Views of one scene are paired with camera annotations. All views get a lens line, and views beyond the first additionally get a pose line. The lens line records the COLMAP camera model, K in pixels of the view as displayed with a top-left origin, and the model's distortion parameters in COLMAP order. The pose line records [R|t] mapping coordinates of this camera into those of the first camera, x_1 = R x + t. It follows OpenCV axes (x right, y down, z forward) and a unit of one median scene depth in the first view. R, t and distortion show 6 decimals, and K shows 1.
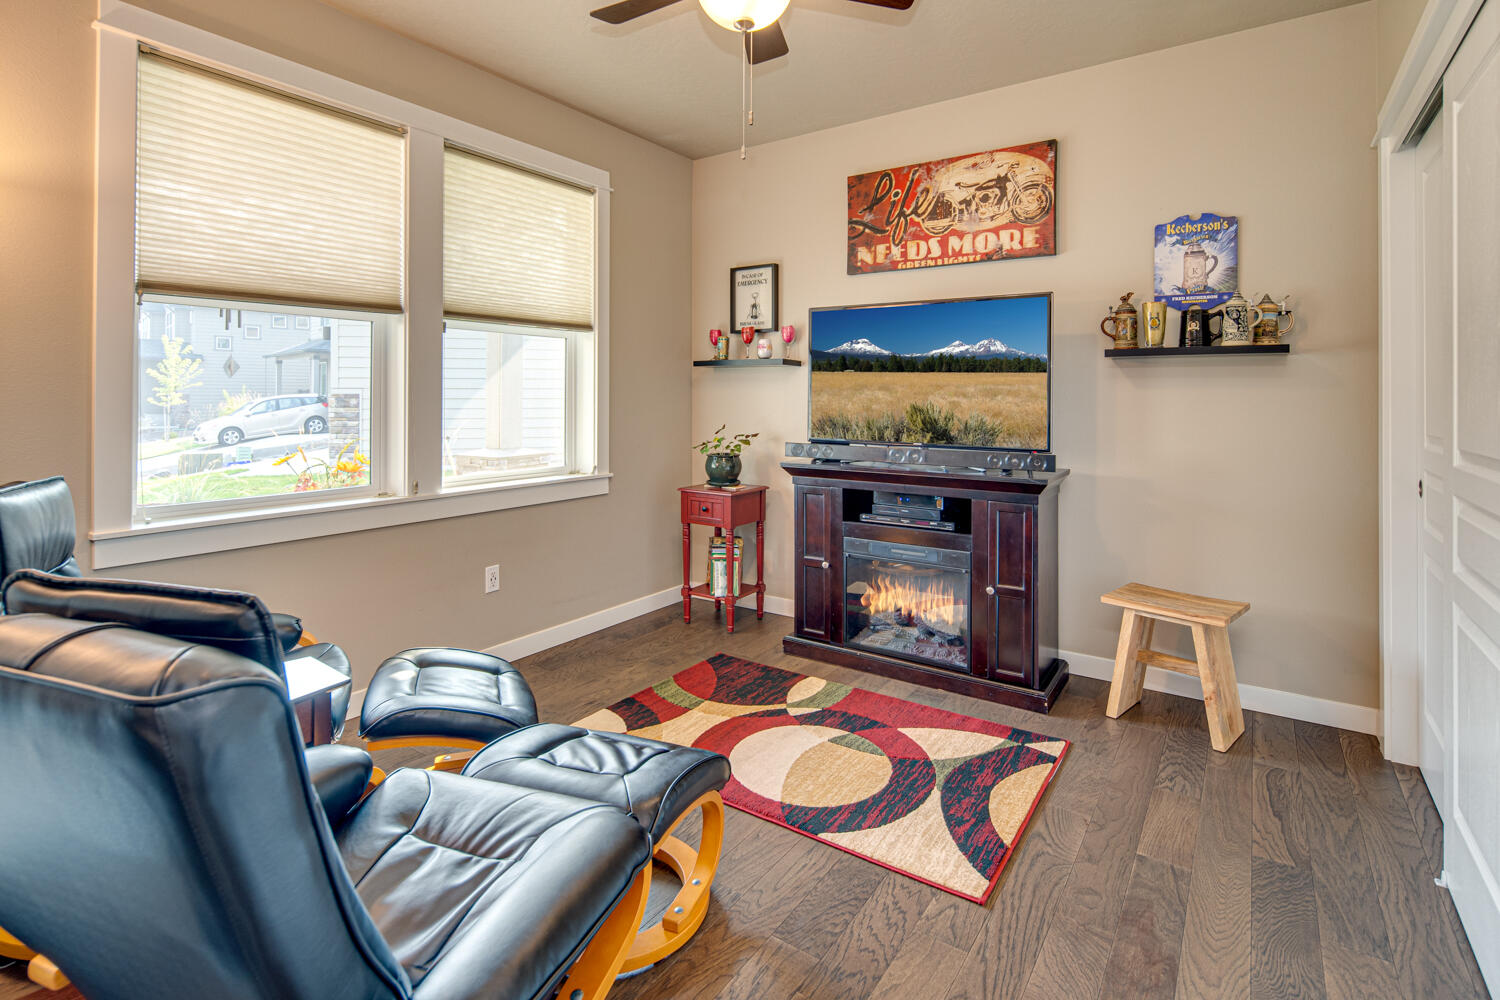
lens RADIAL K [[731.2, 0, 743.6], [0, 731.2, 398.1], [0, 0, 1]] dist [0.000582, -0.001893]
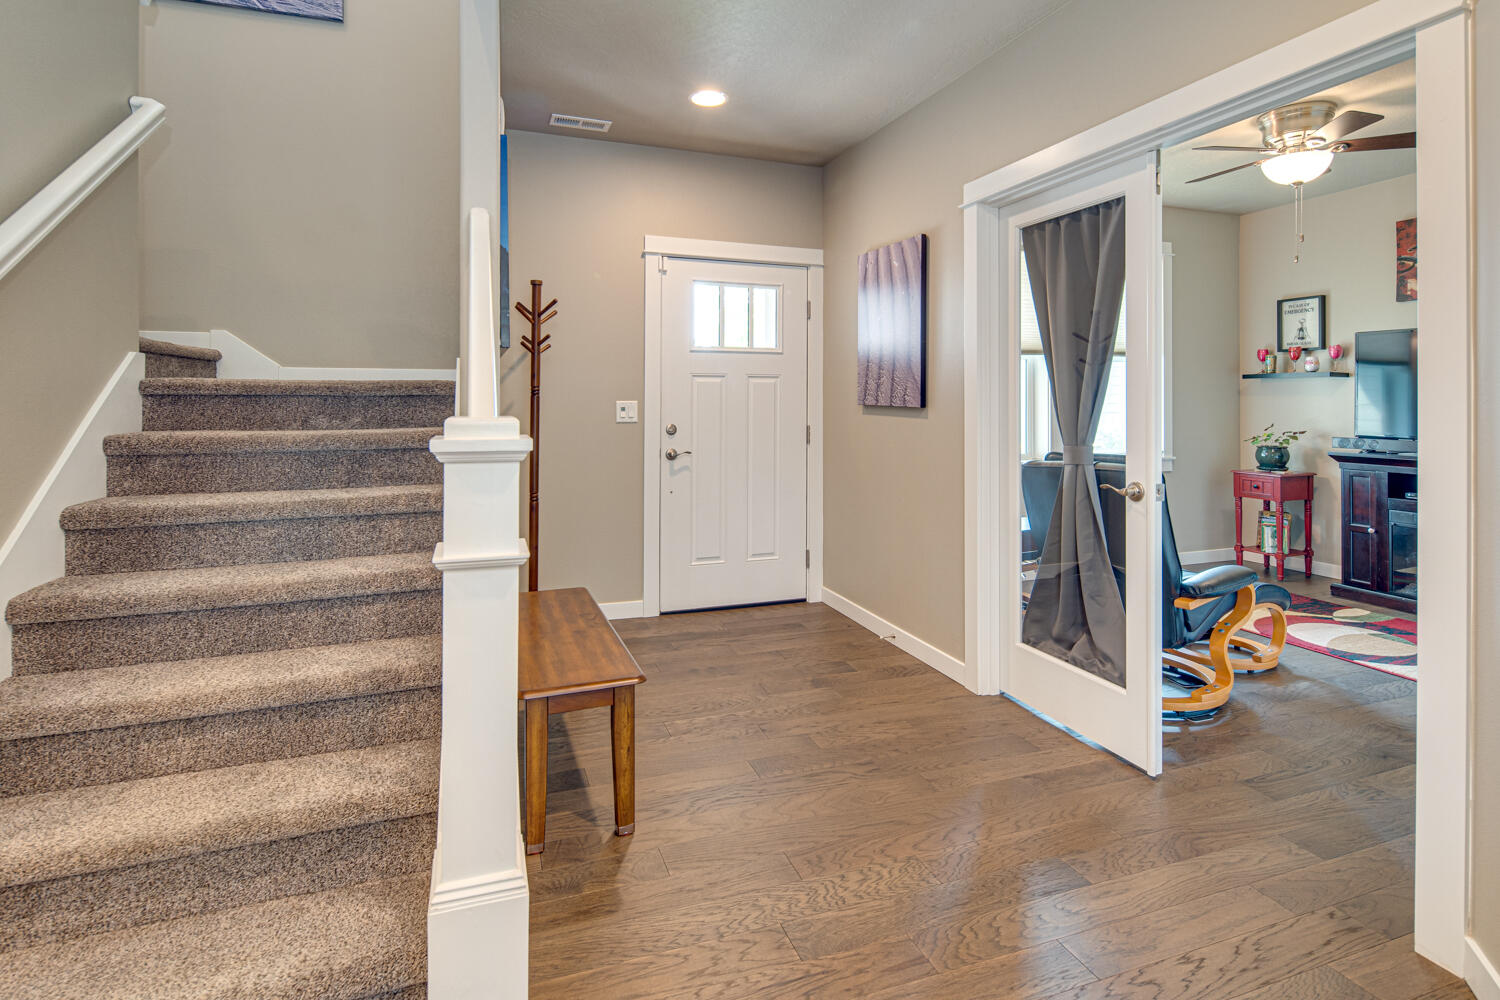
lens RADIAL K [[731.2, 0, 743.6], [0, 731.2, 398.1], [0, 0, 1]] dist [0.000582, -0.001893]
pose [[0.806311, -0.004955, -0.591471, -0.016220], [0.002863, 0.999986, -0.004475, -0.005872], [0.591485, 0.001915, 0.806314, -0.604422]]
